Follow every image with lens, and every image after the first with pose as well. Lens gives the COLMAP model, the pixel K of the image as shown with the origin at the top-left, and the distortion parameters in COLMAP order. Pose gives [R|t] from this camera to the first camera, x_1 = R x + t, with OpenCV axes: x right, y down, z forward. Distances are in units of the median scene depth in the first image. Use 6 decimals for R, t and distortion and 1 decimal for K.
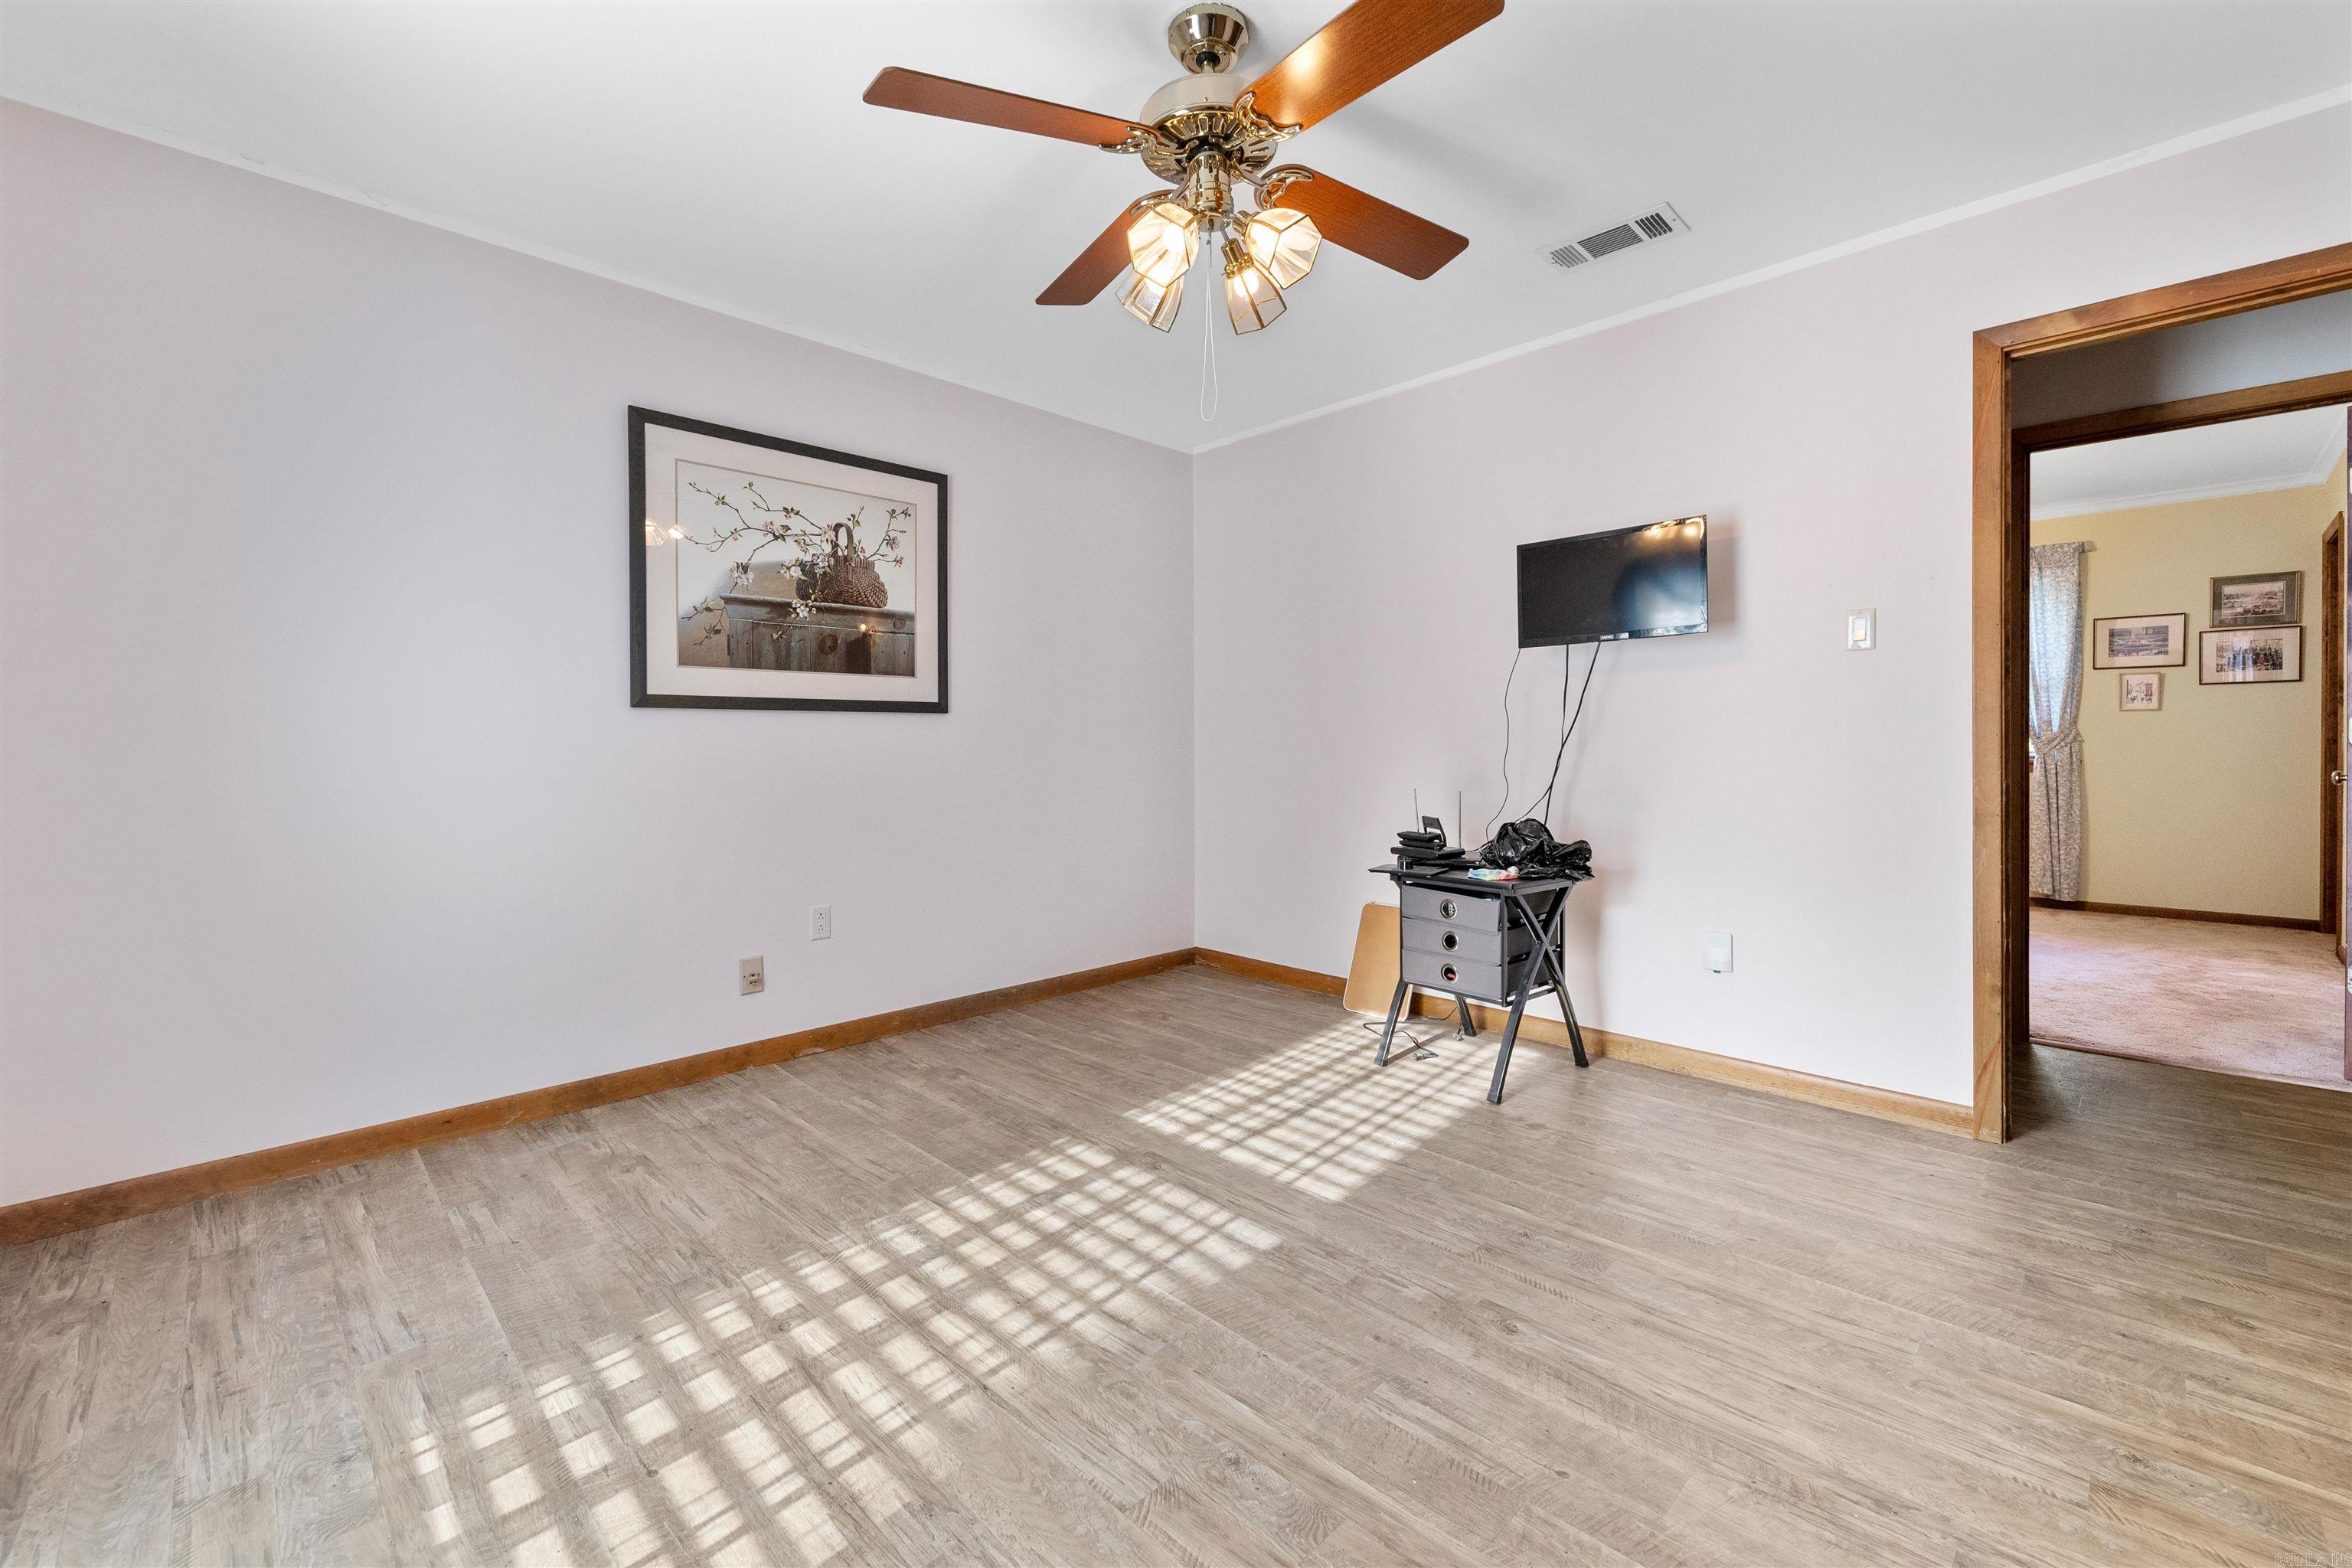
lens RADIAL K [[938.5, 0, 1149.0], [0, 938.5, 737.3], [0, 0, 1]] dist [-0.000037, 0.000092]
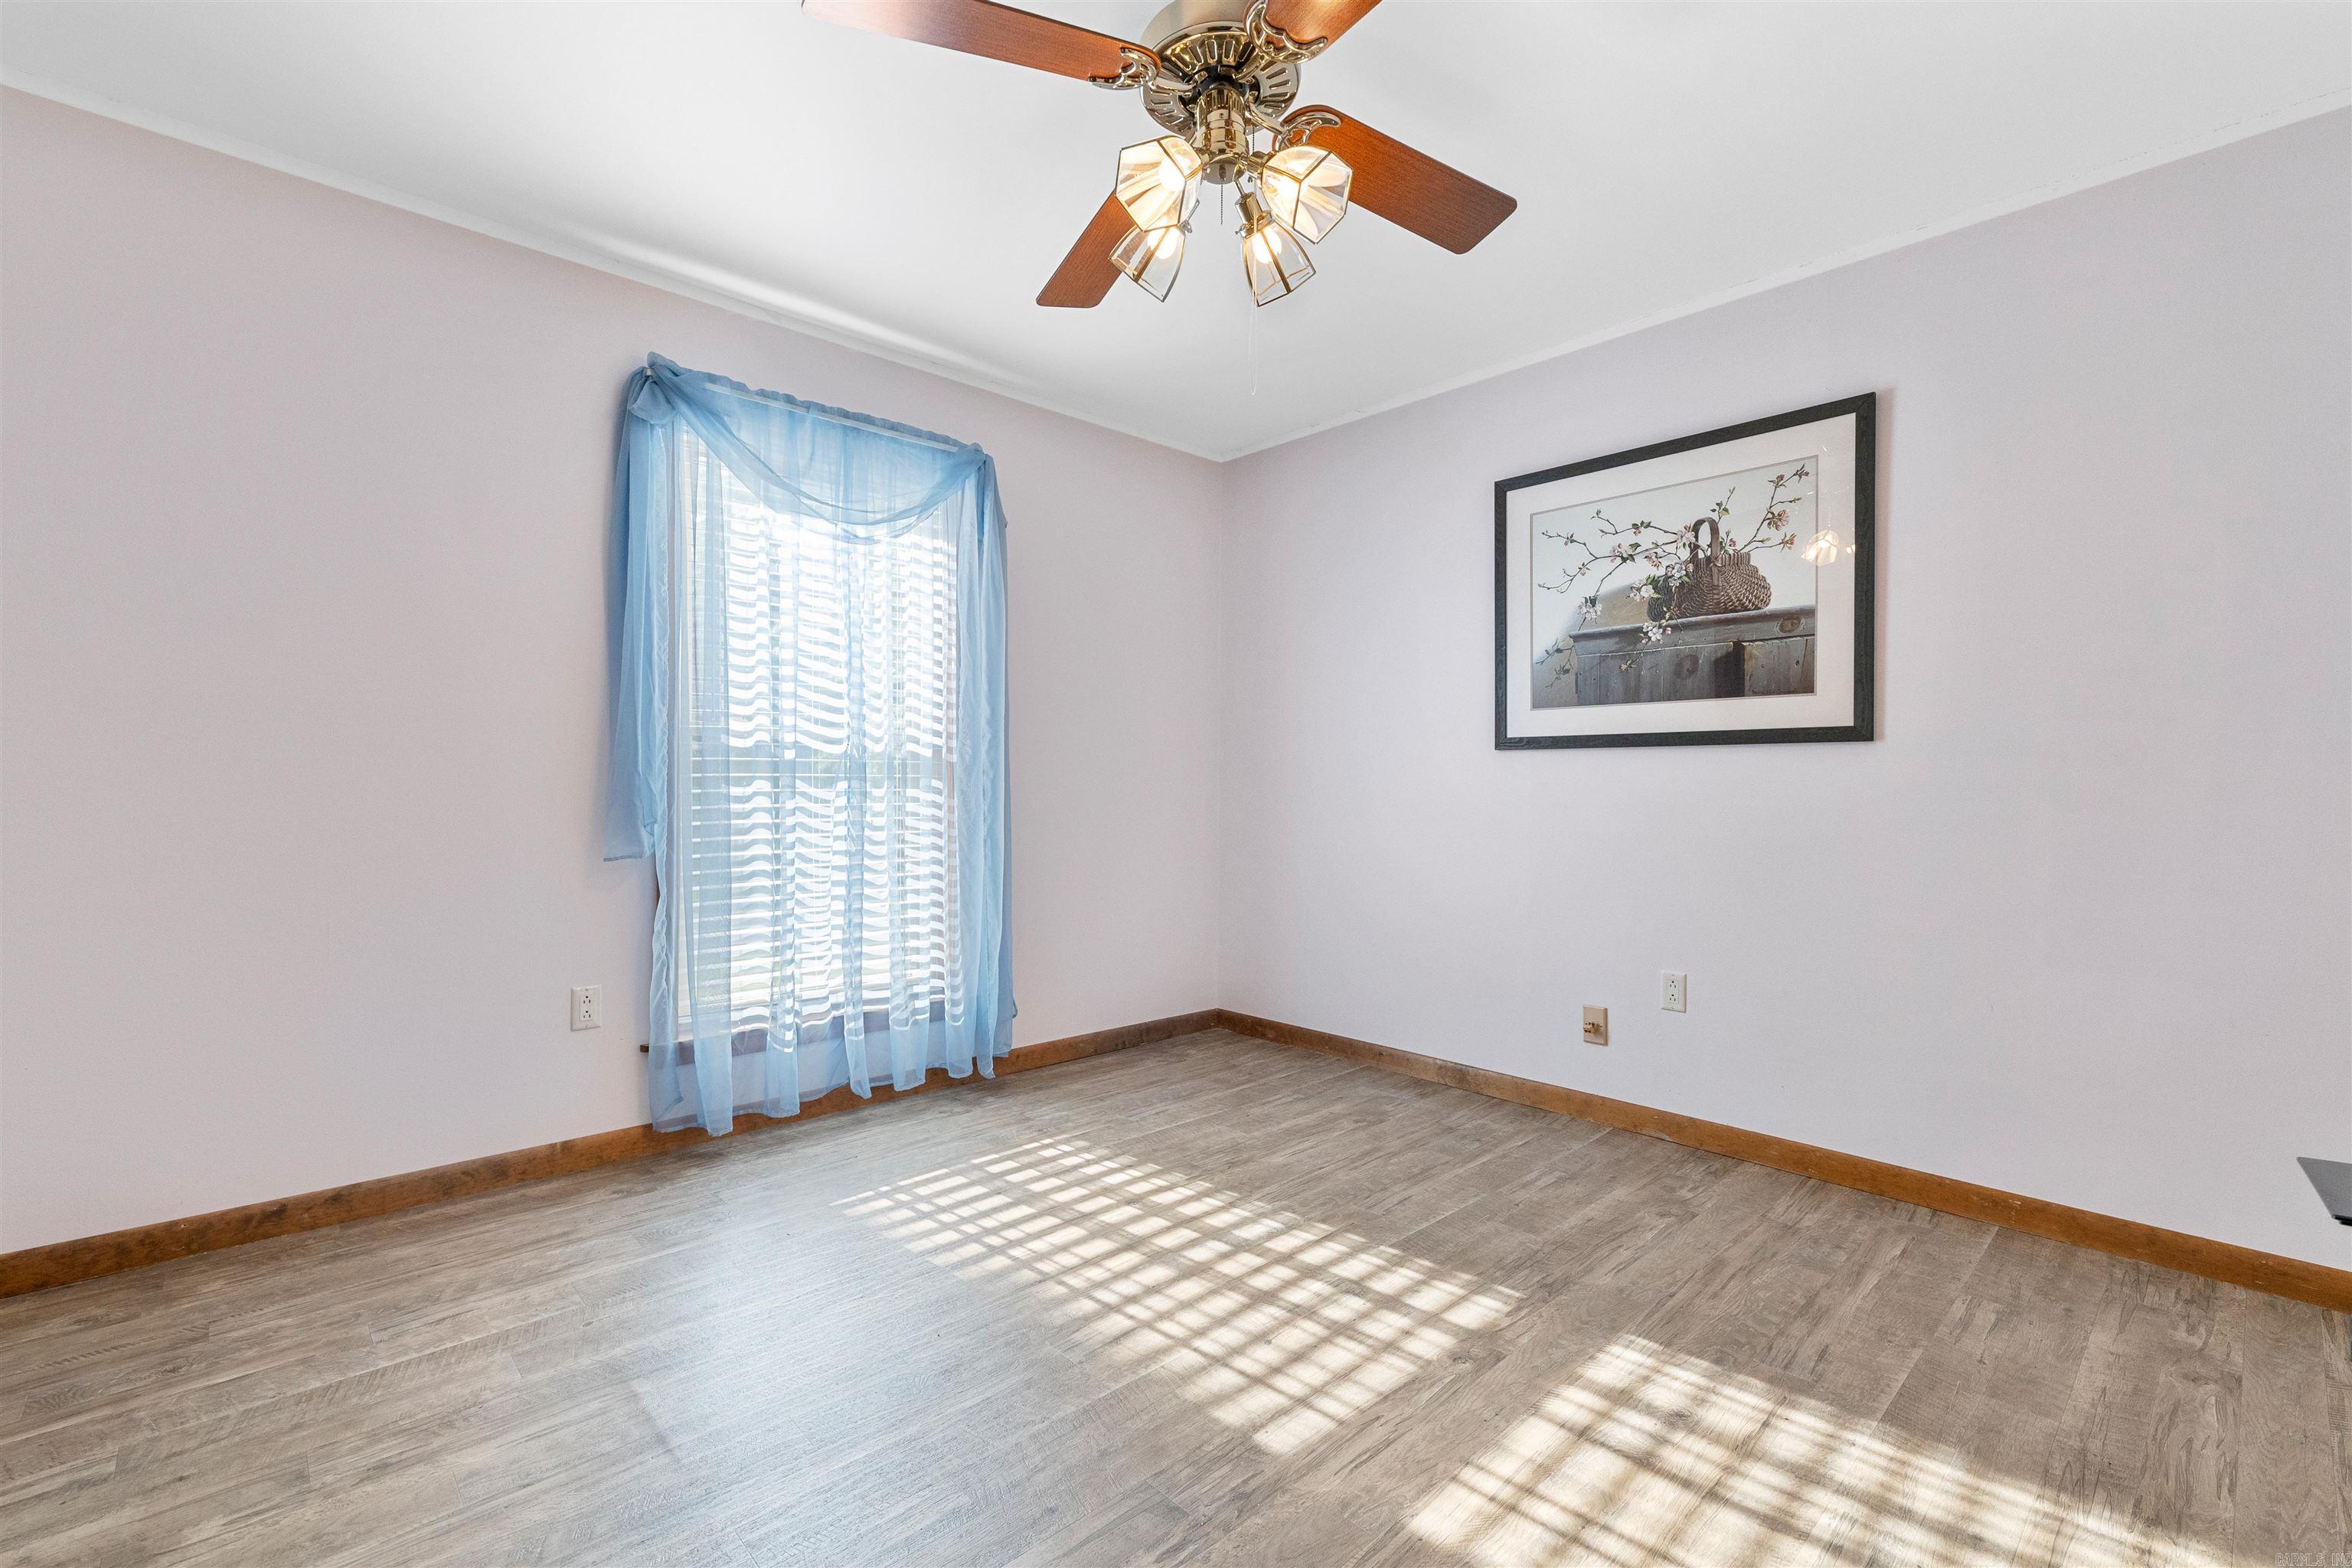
lens RADIAL K [[962.7, 0, 1176.3], [0, 962.7, 774.1], [0, 0, 1]] dist [0.002010, -0.000085]
pose [[0.021031, -0.003542, -0.999773, 0.666840], [0.002246, 0.999991, -0.003495, 0.000123], [0.999776, -0.002172, 0.021039, 0.666793]]
